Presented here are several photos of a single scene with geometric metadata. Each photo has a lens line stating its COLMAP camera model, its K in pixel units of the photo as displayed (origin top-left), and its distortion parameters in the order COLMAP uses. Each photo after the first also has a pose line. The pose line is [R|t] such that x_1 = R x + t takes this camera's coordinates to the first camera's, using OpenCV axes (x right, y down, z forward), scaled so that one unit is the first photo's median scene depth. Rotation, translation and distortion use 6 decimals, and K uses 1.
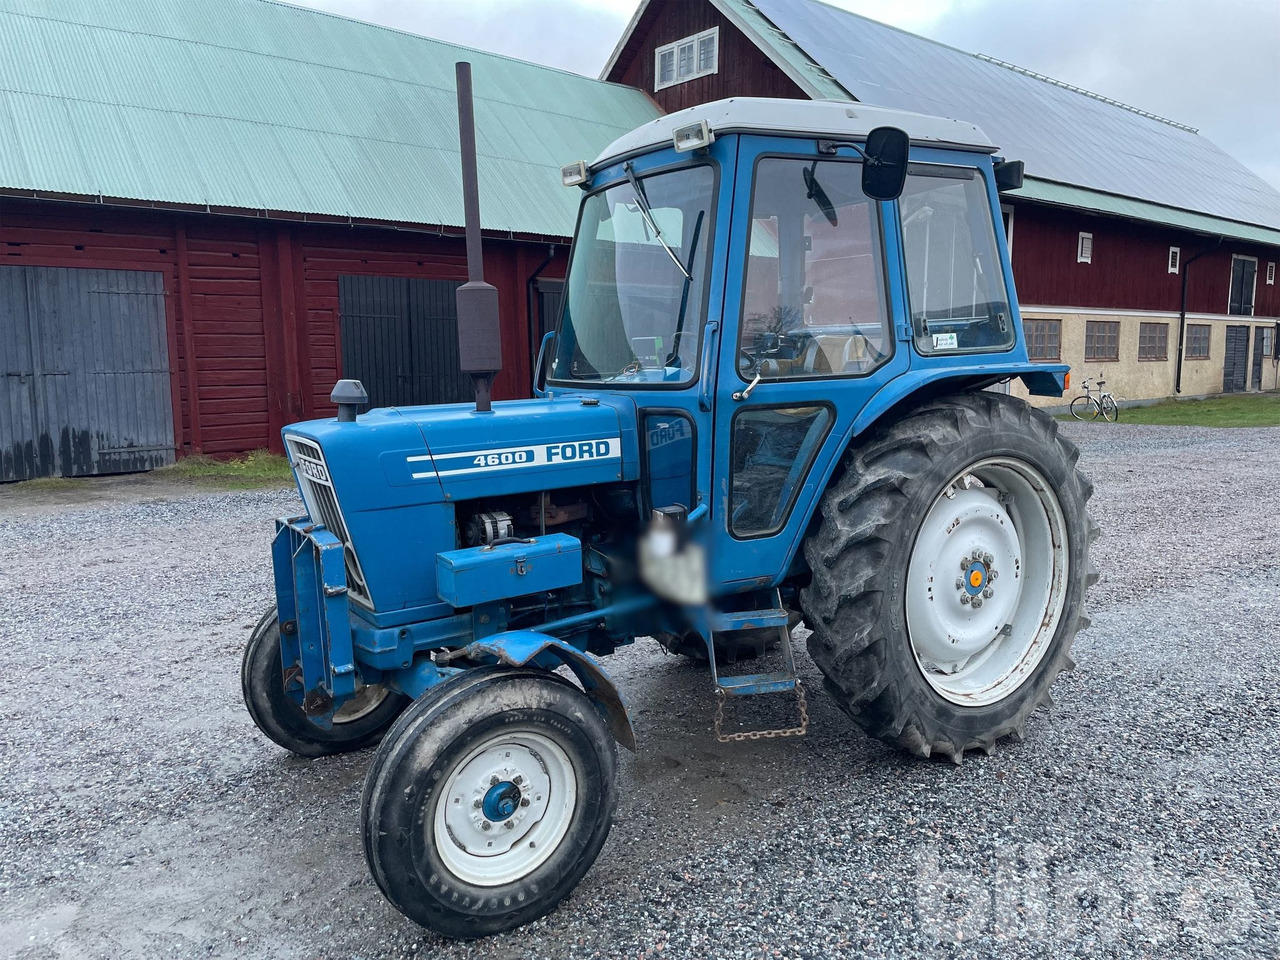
lens RADIAL K [[957.2, 0, 645.7], [0, 957.2, 481.5], [0, 0, 1]] dist [0.066247, -0.087753]
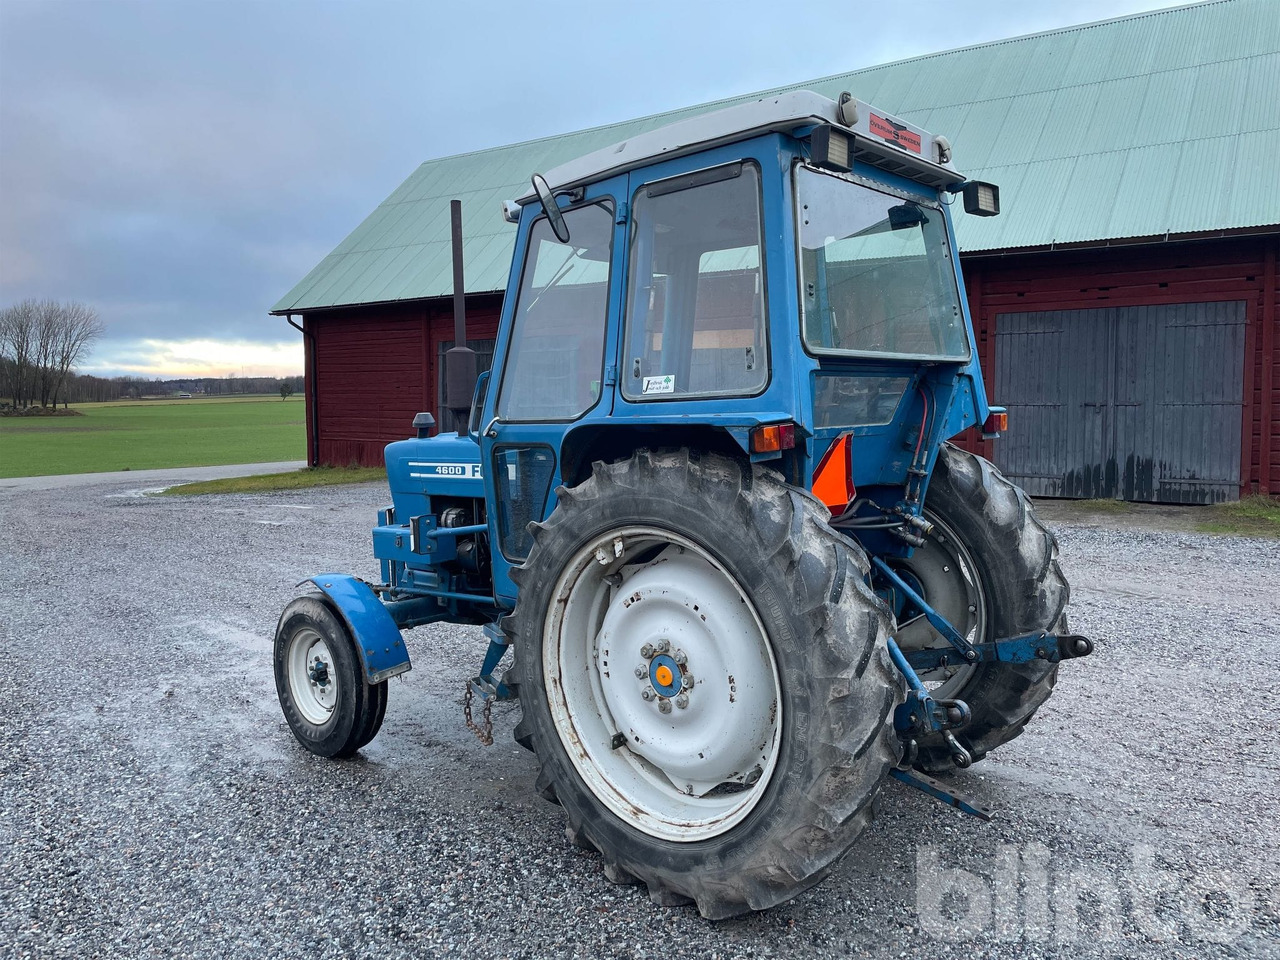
lens RADIAL K [[957.2, 0, 645.7], [0, 957.2, 481.5], [0, 0, 1]] dist [0.066247, -0.087753]
pose [[0.274070, 0.091008, -0.957394, 0.285600], [-0.118469, 0.991125, 0.060300, -0.028130], [0.954385, 0.096895, 0.282420, 0.193544]]
